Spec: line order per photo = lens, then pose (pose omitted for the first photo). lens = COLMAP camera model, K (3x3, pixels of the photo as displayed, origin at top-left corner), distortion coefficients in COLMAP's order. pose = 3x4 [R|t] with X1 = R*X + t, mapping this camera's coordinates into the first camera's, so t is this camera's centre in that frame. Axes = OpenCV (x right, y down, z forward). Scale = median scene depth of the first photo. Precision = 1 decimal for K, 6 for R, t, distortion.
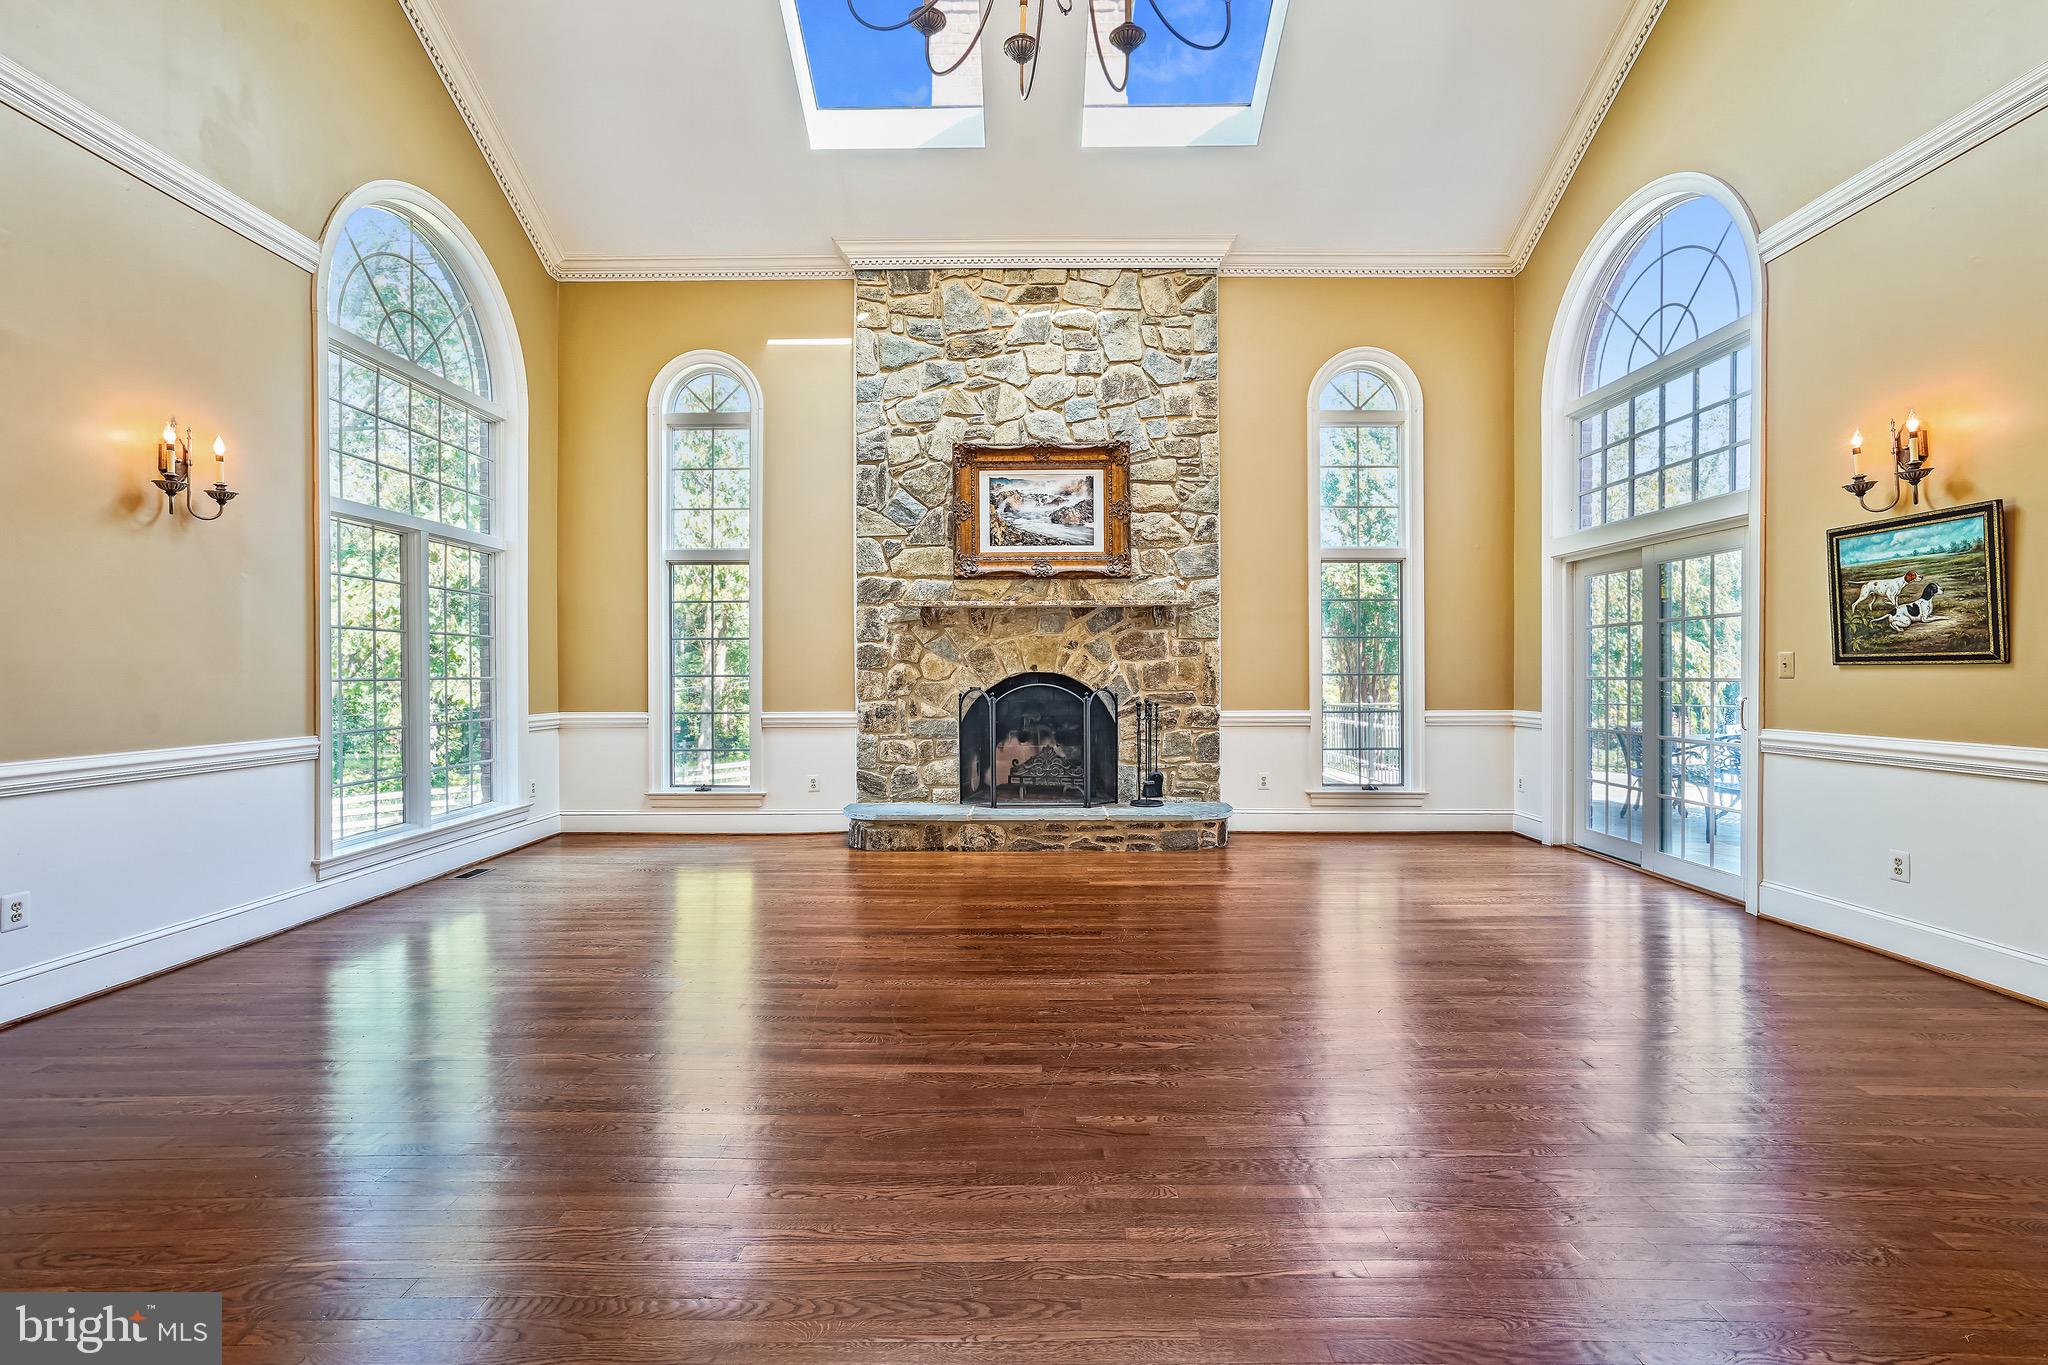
lens RADIAL K [[942.6, 0, 1020.3], [0, 942.6, 680.5], [0, 0, 1]] dist [-0.000987, 0.000166]
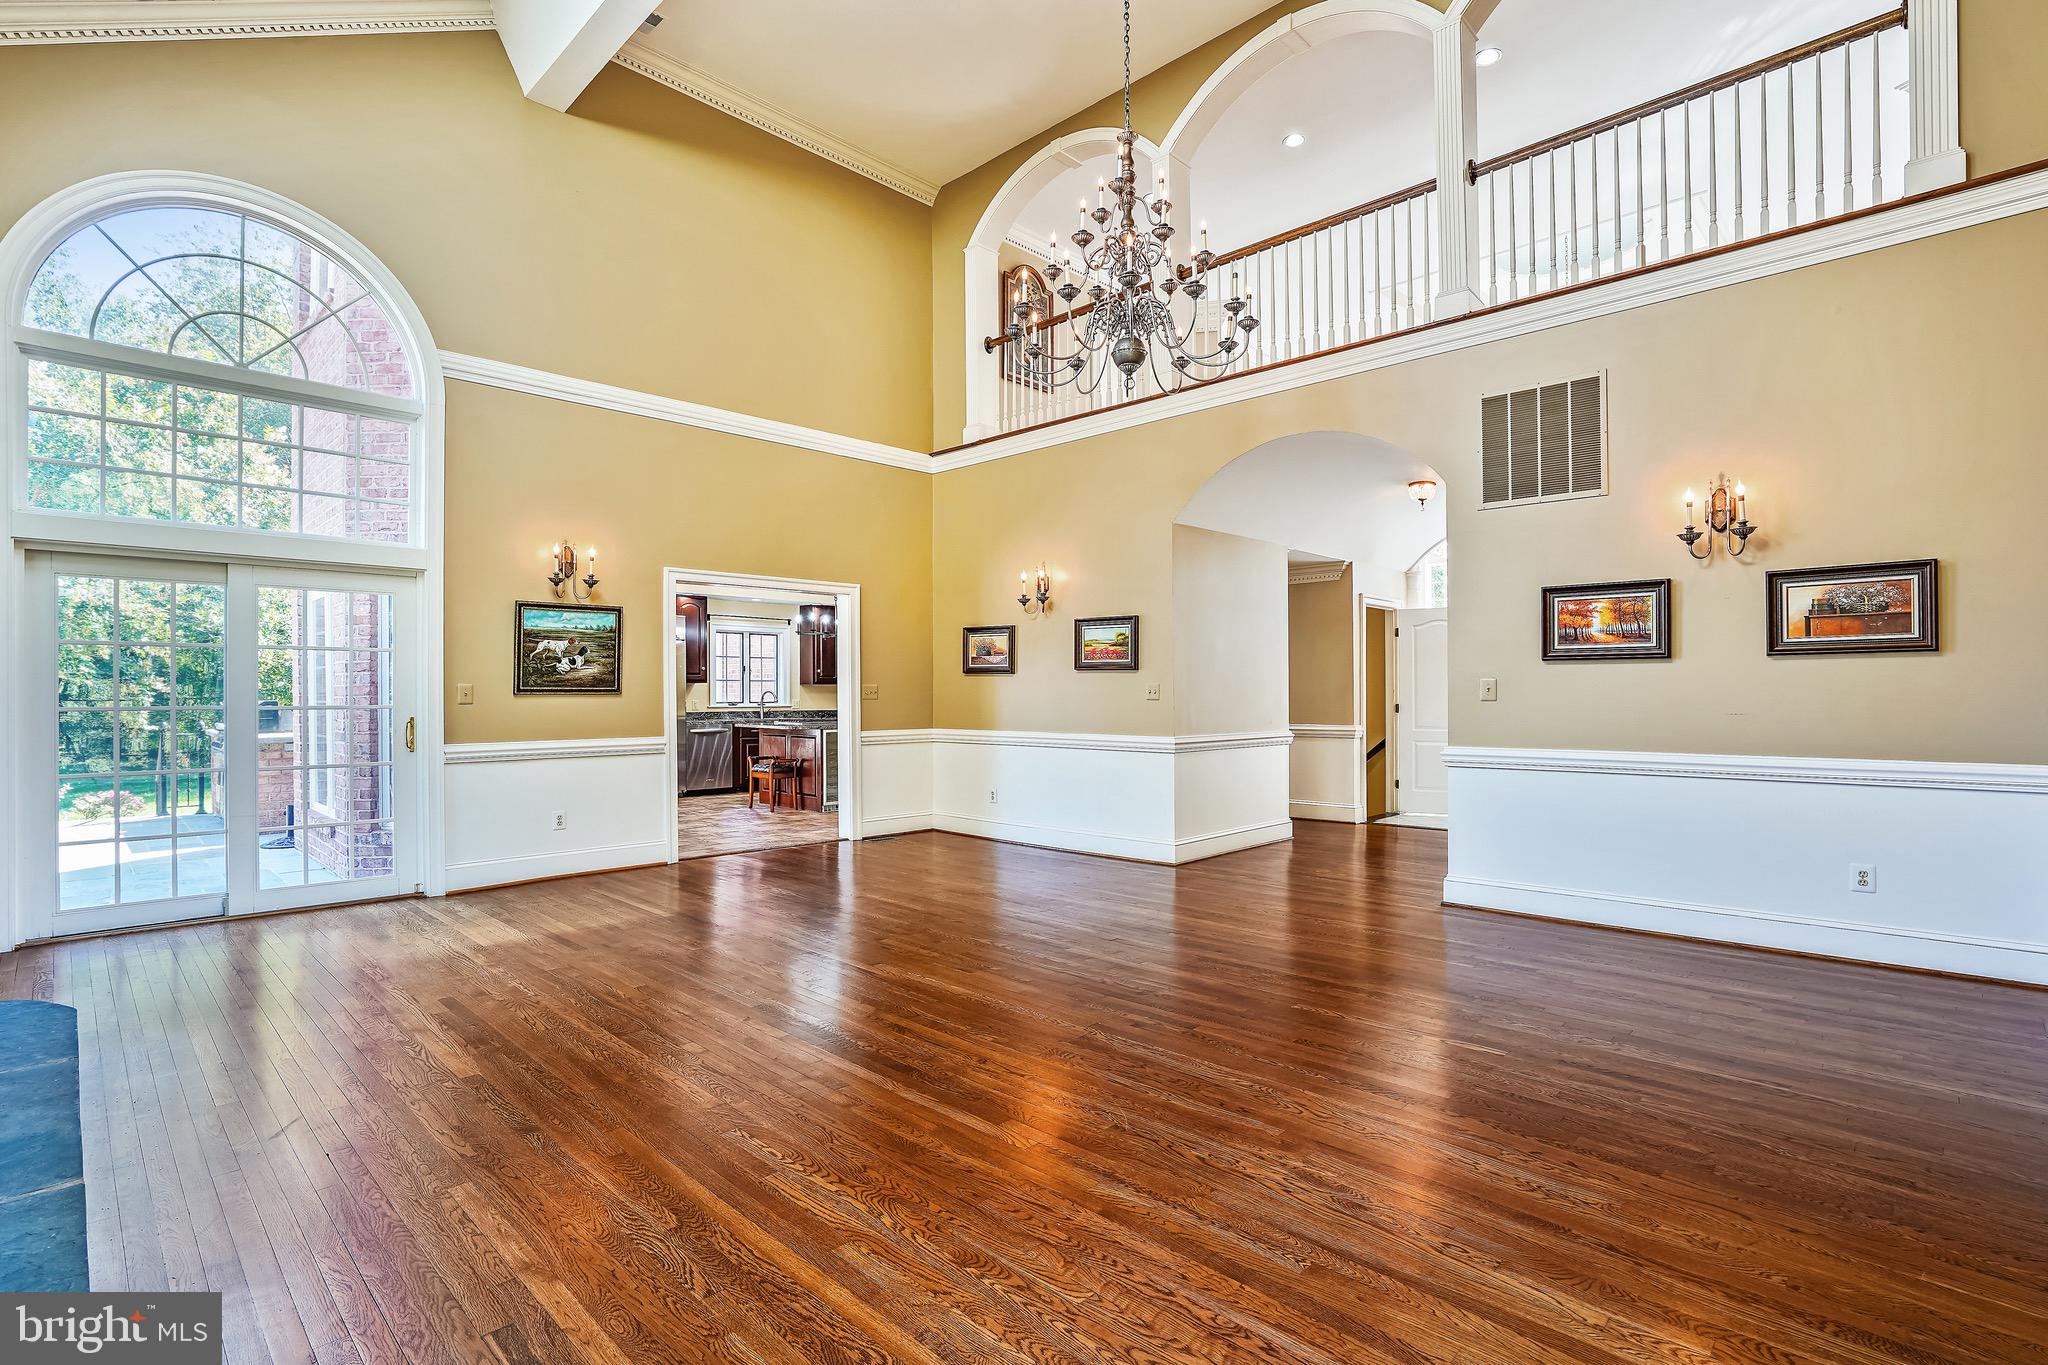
lens RADIAL K [[942.6, 0, 1025.7], [0, 942.6, 688.2], [0, 0, 1]] dist [-0.000987, 0.000166]
pose [[-0.715917, 0.010822, 0.698102, -0.762281], [0.009370, 0.999939, -0.005892, -0.010567], [-0.698123, 0.002323, -0.715975, 1.606969]]
